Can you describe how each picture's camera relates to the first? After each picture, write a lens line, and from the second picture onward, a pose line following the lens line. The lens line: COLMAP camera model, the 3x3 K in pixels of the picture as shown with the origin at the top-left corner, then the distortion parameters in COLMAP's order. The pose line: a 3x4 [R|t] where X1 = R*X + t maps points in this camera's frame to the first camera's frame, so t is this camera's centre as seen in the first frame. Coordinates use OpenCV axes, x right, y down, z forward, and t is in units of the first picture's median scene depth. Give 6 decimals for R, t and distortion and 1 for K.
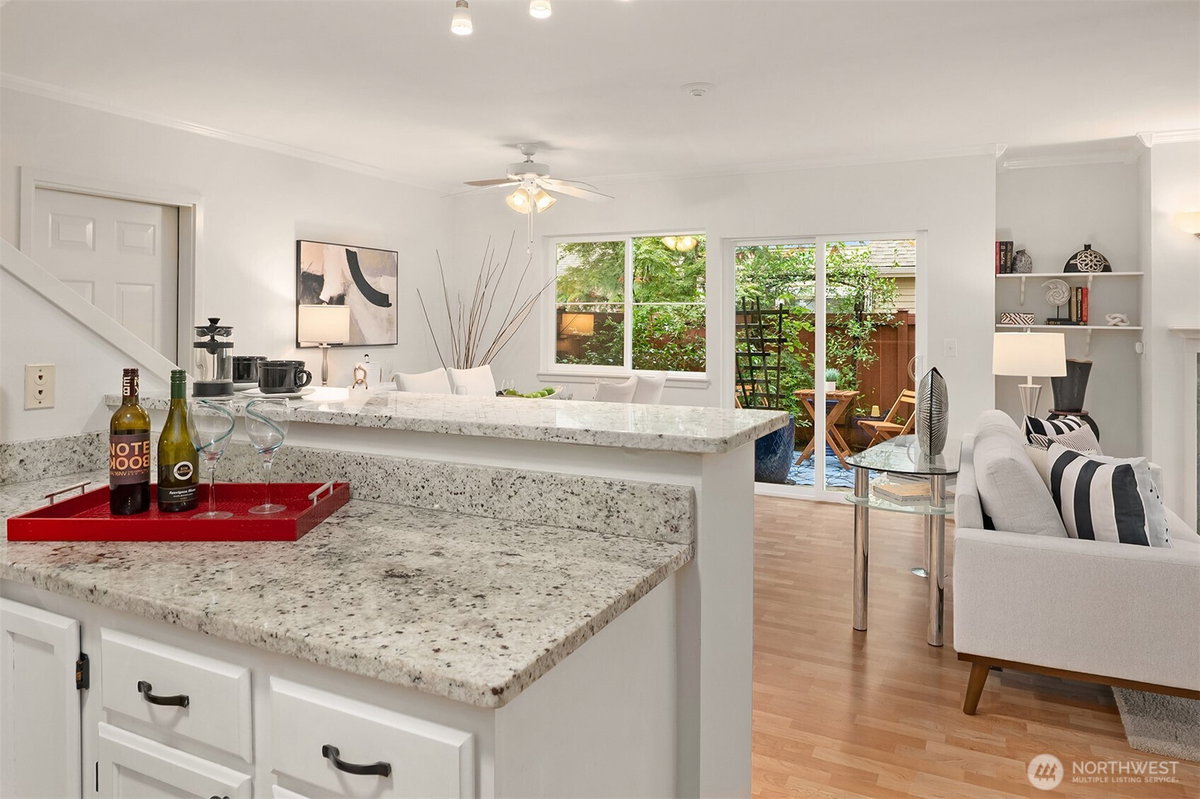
lens RADIAL K [[792.1, 0, 596.9], [0, 792.1, 324.0], [0, 0, 1]] dist [-0.011024, 0.009030]
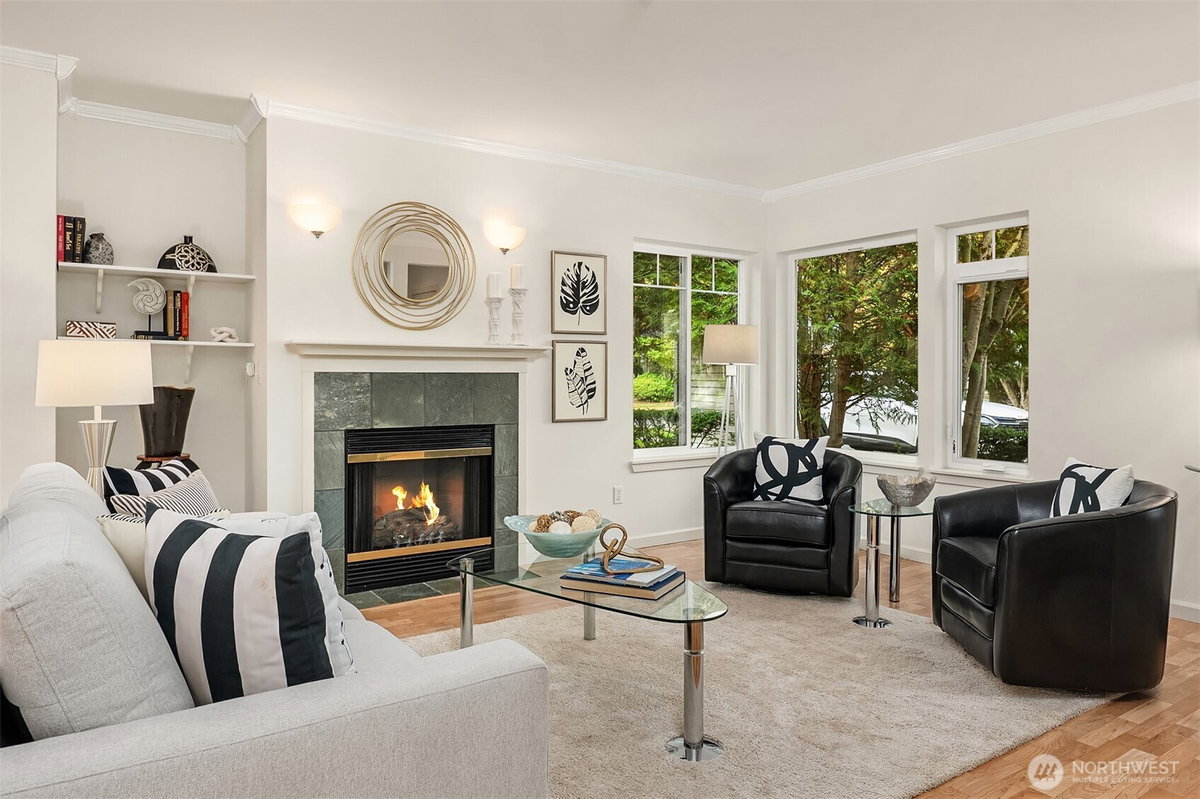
lens RADIAL K [[792.1, 0, 610.2], [0, 792.1, 369.0], [0, 0, 1]] dist [-0.011024, 0.009030]
pose [[0.482455, 0.006047, 0.875900, 0.150670], [0.001188, 0.999971, -0.007558, 0.035250], [-0.875920, 0.004687, 0.482433, 0.277089]]
